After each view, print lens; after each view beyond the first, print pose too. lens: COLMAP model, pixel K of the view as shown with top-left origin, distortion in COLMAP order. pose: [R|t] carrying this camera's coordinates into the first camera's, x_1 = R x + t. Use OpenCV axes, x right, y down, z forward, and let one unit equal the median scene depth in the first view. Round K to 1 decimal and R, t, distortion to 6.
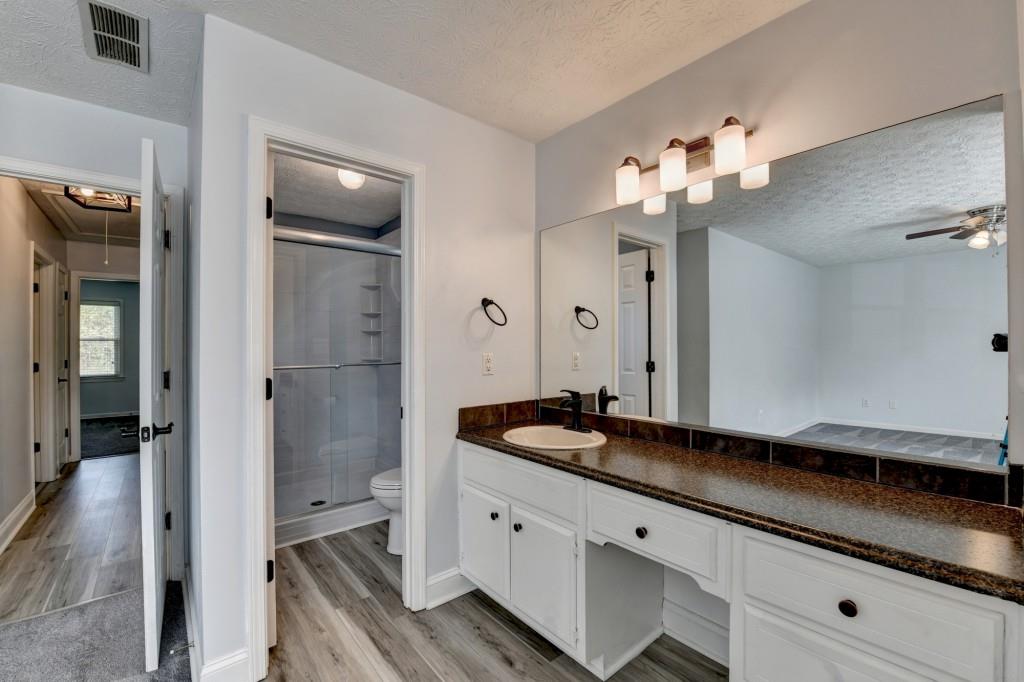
lens RADIAL K [[419.2, 0, 506.5], [0, 419.2, 351.1], [0, 0, 1]] dist [-0.012508, -0.000525]
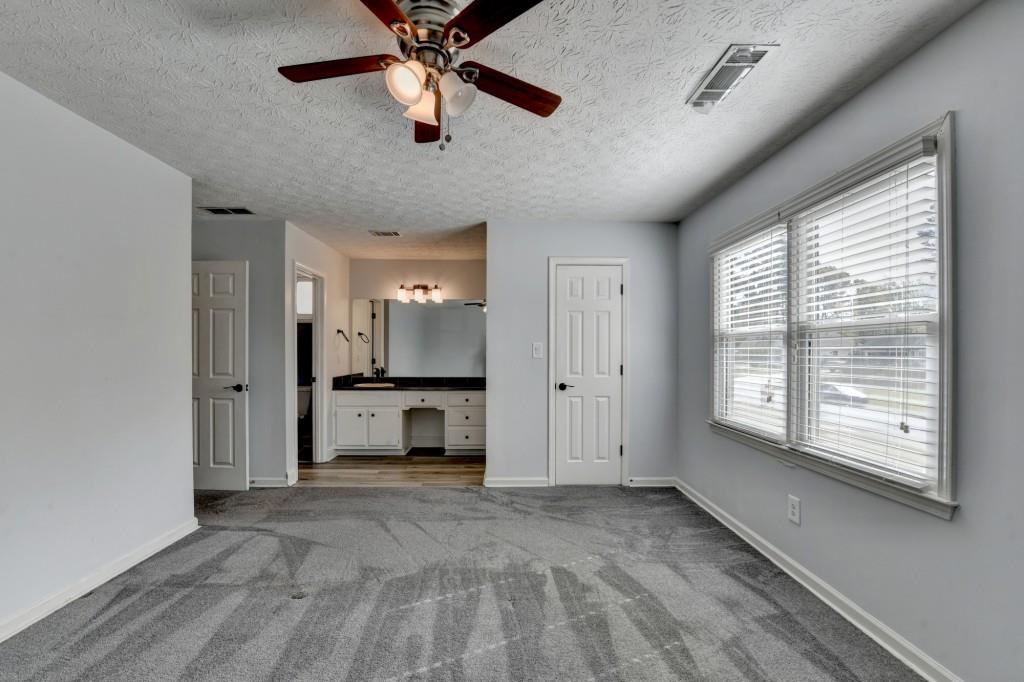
lens RADIAL K [[432.1, 0, 522.6], [0, 432.1, 341.8], [0, 0, 1]] dist [-0.010299, -0.004057]
pose [[0.590673, 0.026230, 0.806484, -1.668067], [0.000631, 0.999456, -0.032968, 0.024572], [-0.806911, 0.019982, 0.590336, -1.477176]]
